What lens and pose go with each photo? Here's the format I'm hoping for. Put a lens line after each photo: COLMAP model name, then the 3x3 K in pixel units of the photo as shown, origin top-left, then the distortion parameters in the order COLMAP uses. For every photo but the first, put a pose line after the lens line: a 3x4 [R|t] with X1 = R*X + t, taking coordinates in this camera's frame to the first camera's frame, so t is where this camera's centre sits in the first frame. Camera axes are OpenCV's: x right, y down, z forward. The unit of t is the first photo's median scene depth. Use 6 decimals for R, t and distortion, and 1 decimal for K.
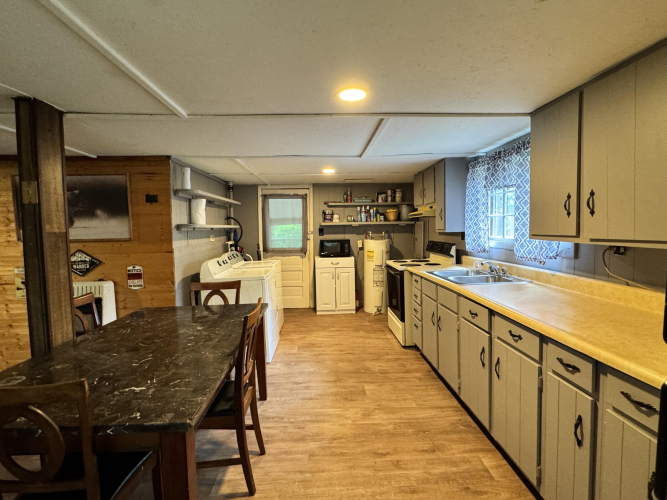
lens RADIAL K [[364.2, 0, 333.5], [0, 364.2, 250.0], [0, 0, 1]] dist [-0.015733, 0.000002]
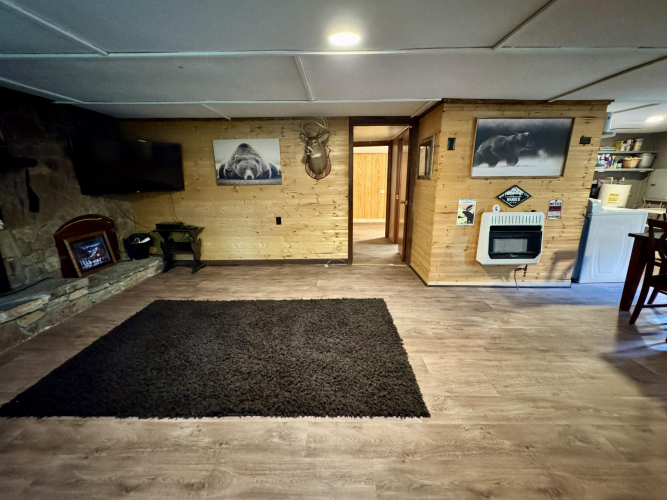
lens RADIAL K [[281.7, 0, 333.5], [0, 281.7, 250.0], [0, 0, 1]] dist [-0.003478, 0.000060]
pose [[0.997443, 0.028264, -0.065639, -1.036626], [-0.015679, 0.982639, 0.184865, 0.039848], [0.069724, -0.183363, 0.980569, 0.007189]]
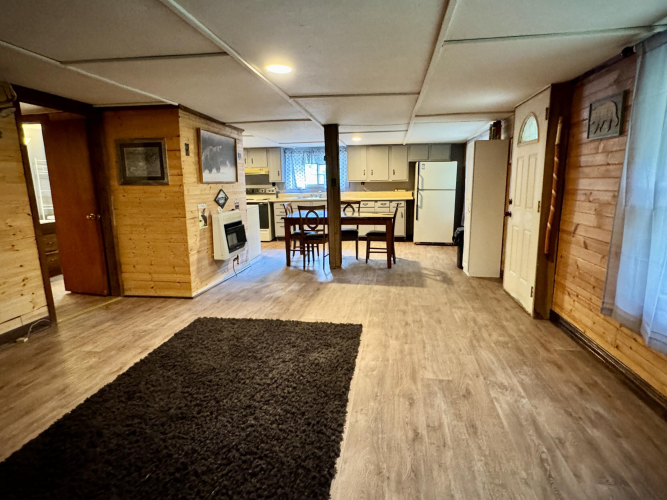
lens RADIAL K [[369.4, 0, 333.5], [0, 369.4, 250.0], [0, 0, 1]] dist [-0.003928, -0.000242]
pose [[0.210976, -0.160625, 0.964204, -1.698738], [0.070733, 0.986329, 0.148834, 0.041620], [-0.974929, 0.036801, 0.219454, 0.228224]]
